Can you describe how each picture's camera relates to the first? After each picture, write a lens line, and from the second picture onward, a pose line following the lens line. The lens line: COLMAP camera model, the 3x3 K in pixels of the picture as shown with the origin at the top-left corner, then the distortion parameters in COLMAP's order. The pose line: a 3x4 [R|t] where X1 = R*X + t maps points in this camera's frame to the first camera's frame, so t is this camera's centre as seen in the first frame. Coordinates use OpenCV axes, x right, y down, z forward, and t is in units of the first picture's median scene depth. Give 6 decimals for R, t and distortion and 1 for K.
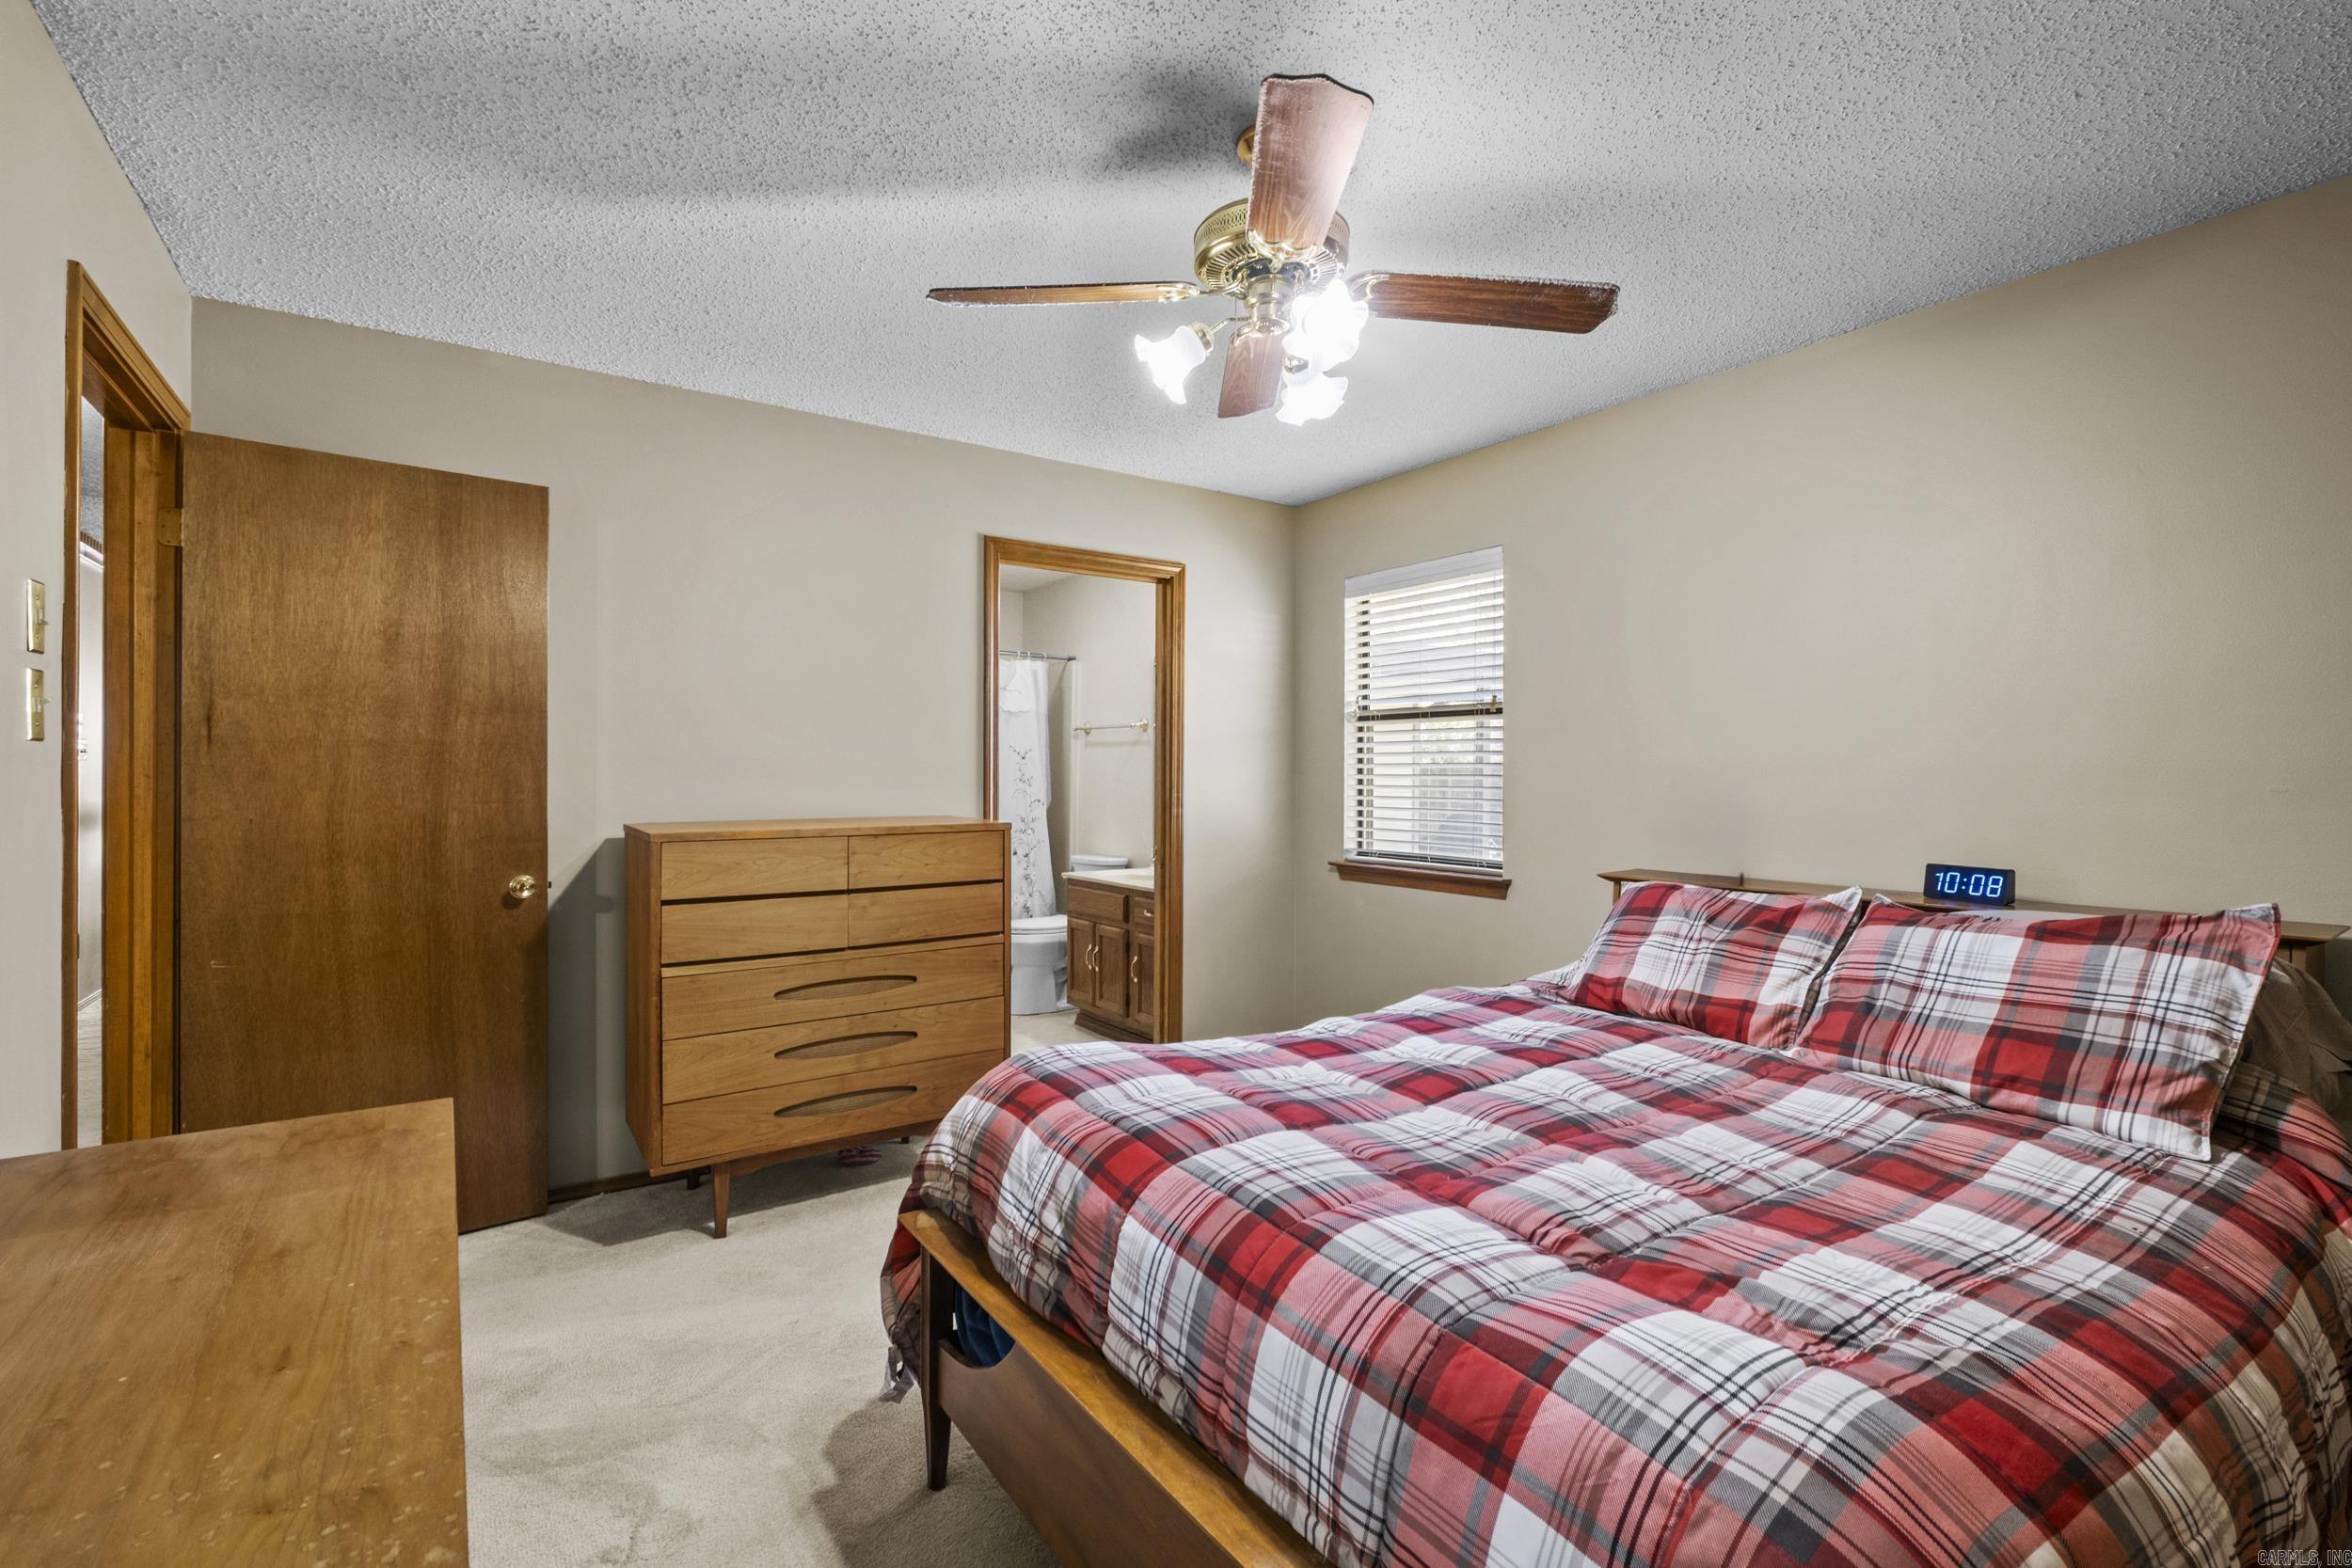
lens RADIAL K [[1027.4, 0, 1154.3], [0, 1027.4, 773.6], [0, 0, 1]] dist [-0.005222, 0.000195]
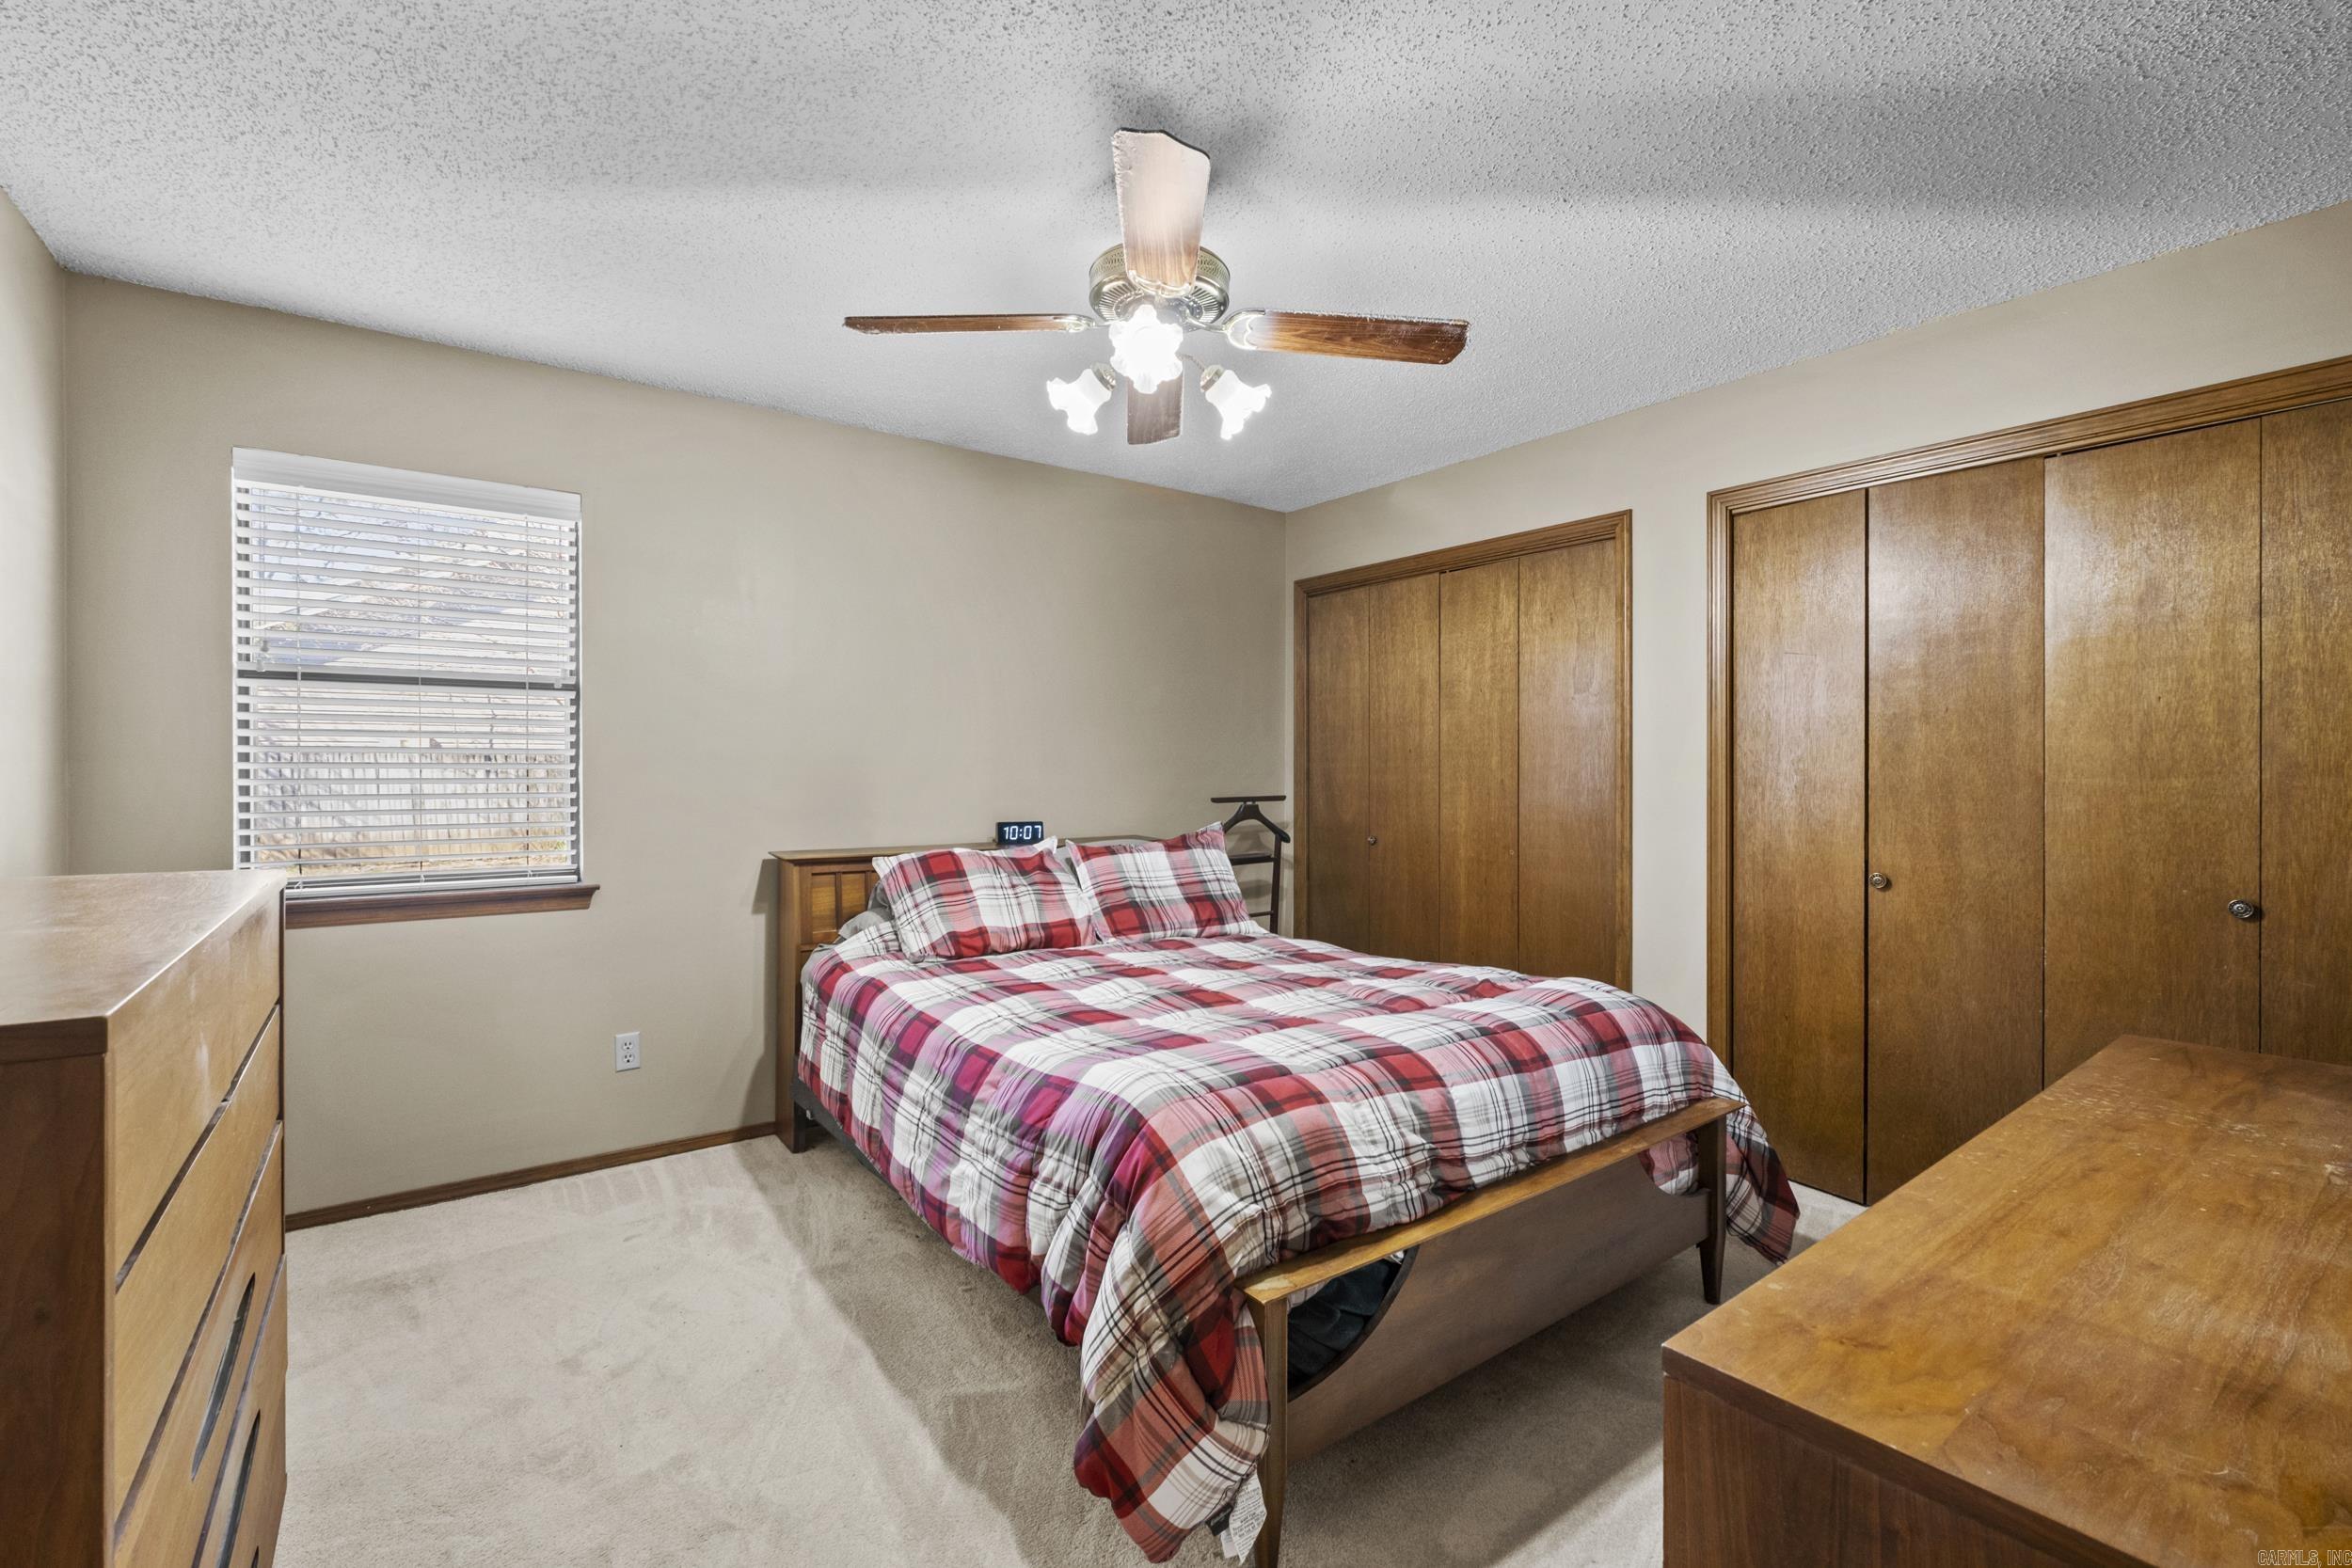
lens RADIAL K [[1027.4, 0, 1151.0], [0, 1027.4, 777.6], [0, 0, 1]] dist [-0.005222, 0.000195]
pose [[-0.024463, -0.015247, 0.999584, -1.156932], [-0.000381, 0.999884, 0.015243, -0.002297], [-0.999701, -0.000008, -0.024466, 1.207190]]
